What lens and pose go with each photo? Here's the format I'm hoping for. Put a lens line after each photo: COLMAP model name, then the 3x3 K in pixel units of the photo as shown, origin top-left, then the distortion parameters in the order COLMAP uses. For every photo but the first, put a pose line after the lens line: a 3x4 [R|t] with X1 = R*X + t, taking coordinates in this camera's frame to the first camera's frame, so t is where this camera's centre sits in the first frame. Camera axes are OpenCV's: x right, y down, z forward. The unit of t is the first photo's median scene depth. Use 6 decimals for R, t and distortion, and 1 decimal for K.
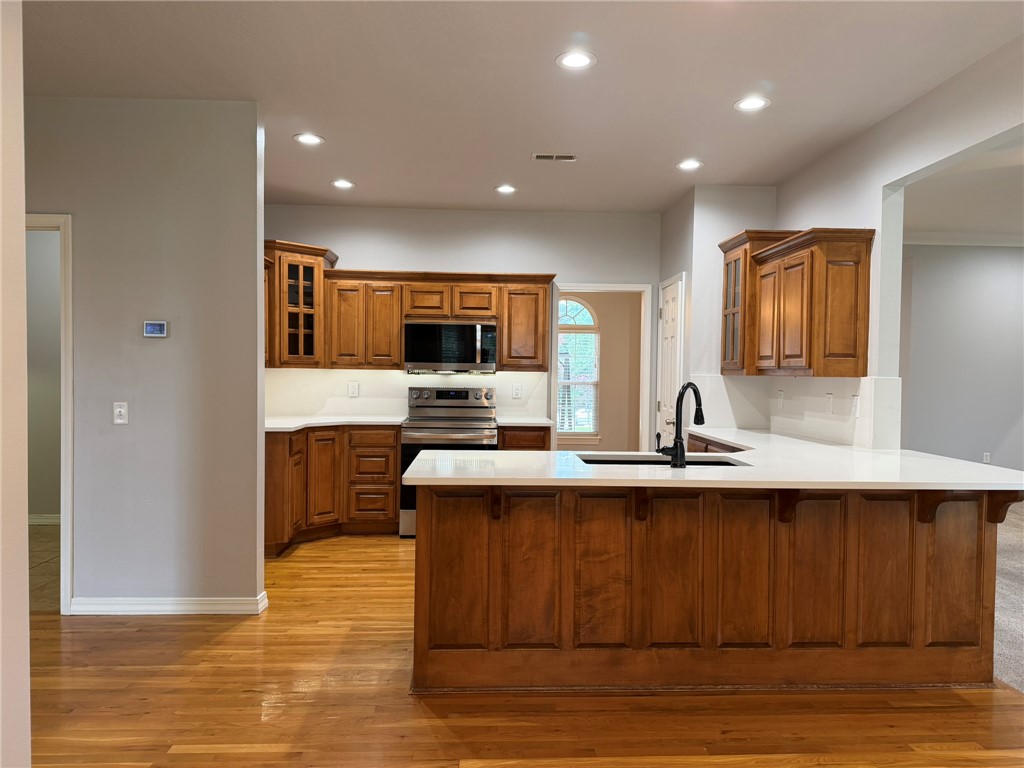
lens RADIAL K [[717.2, 0, 512.0], [0, 717.2, 384.0], [0, 0, 1]] dist [0.060042, -0.072030]
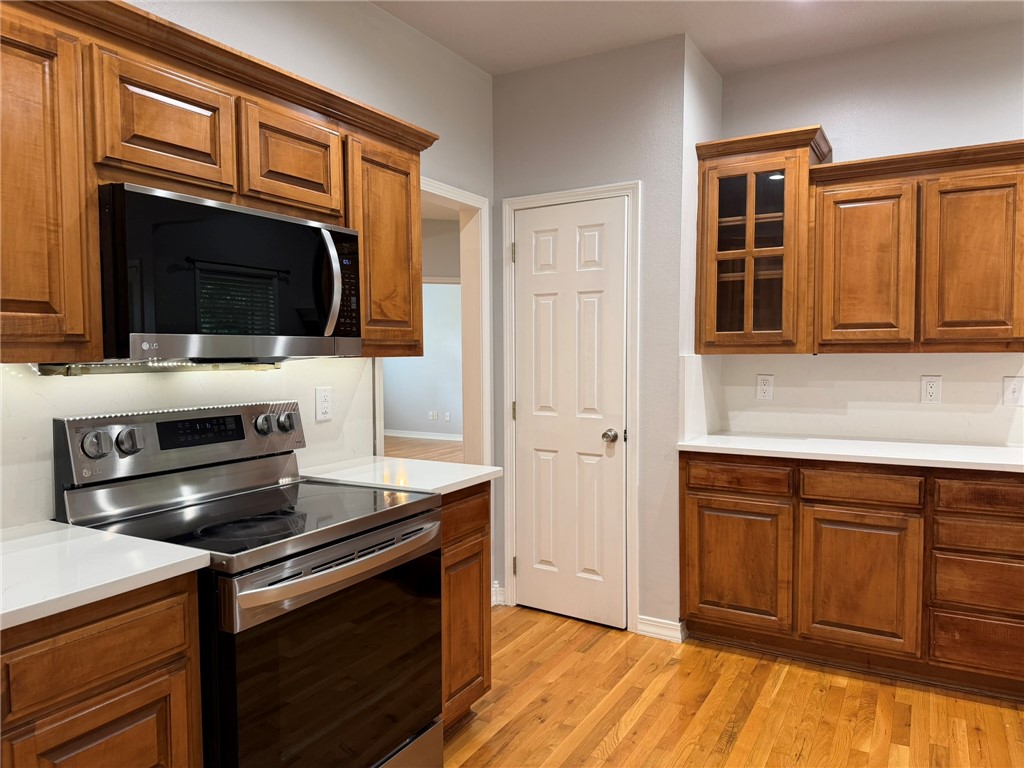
lens RADIAL K [[708.0, 0, 512.0], [0, 708.0, 384.0], [0, 0, 1]] dist [0.003121, -0.062558]
pose [[0.535146, -0.057566, 0.842796, -0.293891], [0.028514, 0.998338, 0.050084, -0.019933], [-0.844278, -0.002771, 0.535898, 0.725595]]
